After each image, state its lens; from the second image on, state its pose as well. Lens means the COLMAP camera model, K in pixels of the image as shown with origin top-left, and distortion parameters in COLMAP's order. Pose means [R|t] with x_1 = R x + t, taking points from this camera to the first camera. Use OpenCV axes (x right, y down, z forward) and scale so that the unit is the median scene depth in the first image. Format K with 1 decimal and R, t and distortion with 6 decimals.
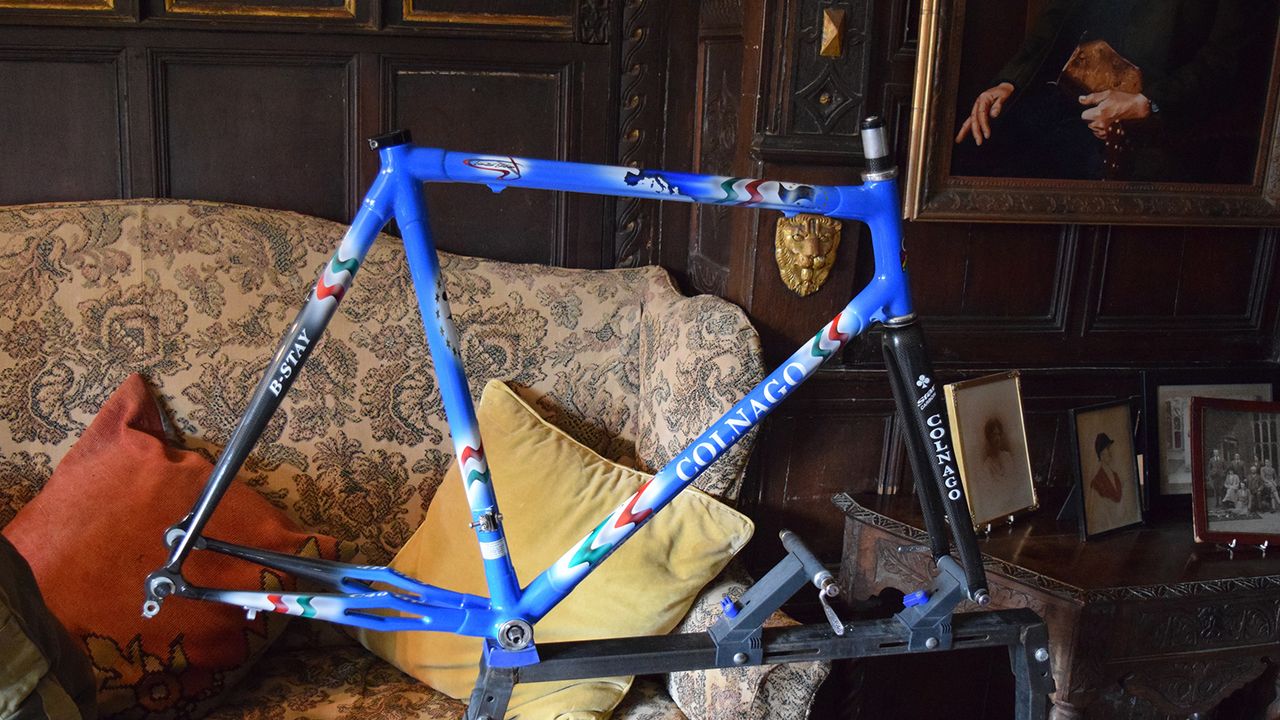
lens RADIAL K [[1350.7, 0, 639.7], [0, 1350.7, 361.1], [0, 0, 1]] dist [-0.011558, 0.000000]
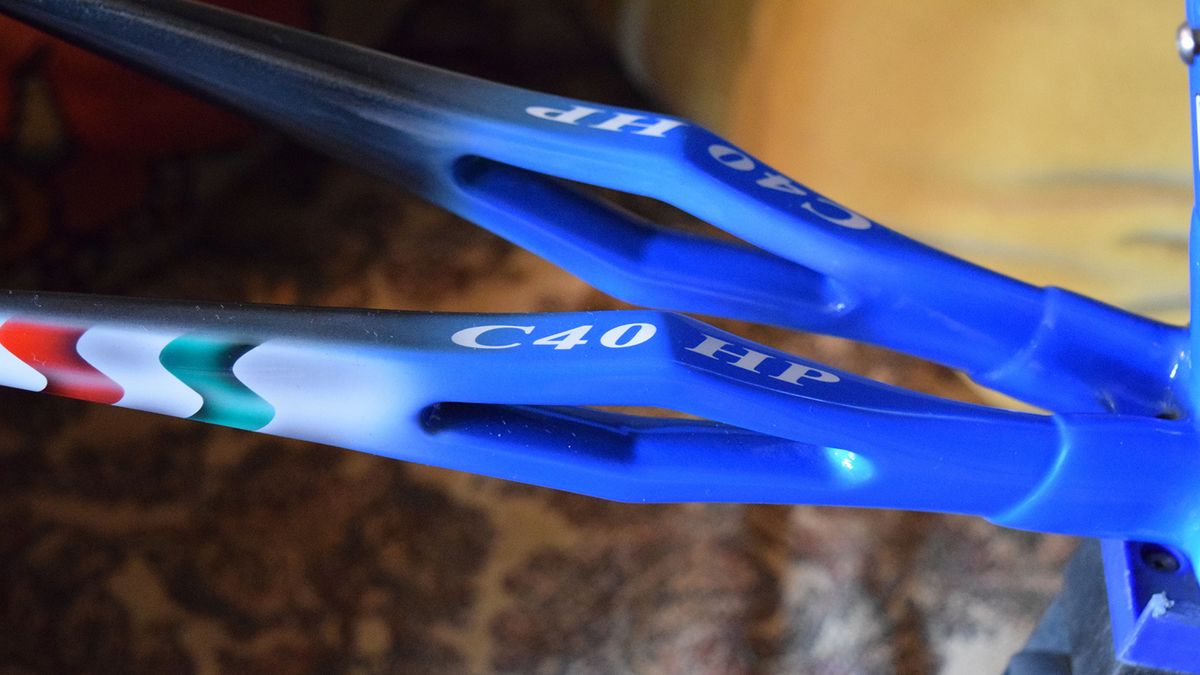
lens RADIAL K [[2329.4, 0, 598.4], [0, 2329.4, 337.5], [0, 0, 1]] dist [0.005722, 0.000000]
pose [[0.964965, 0.153752, -0.212609, -0.128555], [-0.047209, 0.898833, 0.435741, 0.033910], [0.258096, -0.410438, 0.874601, 0.730380]]
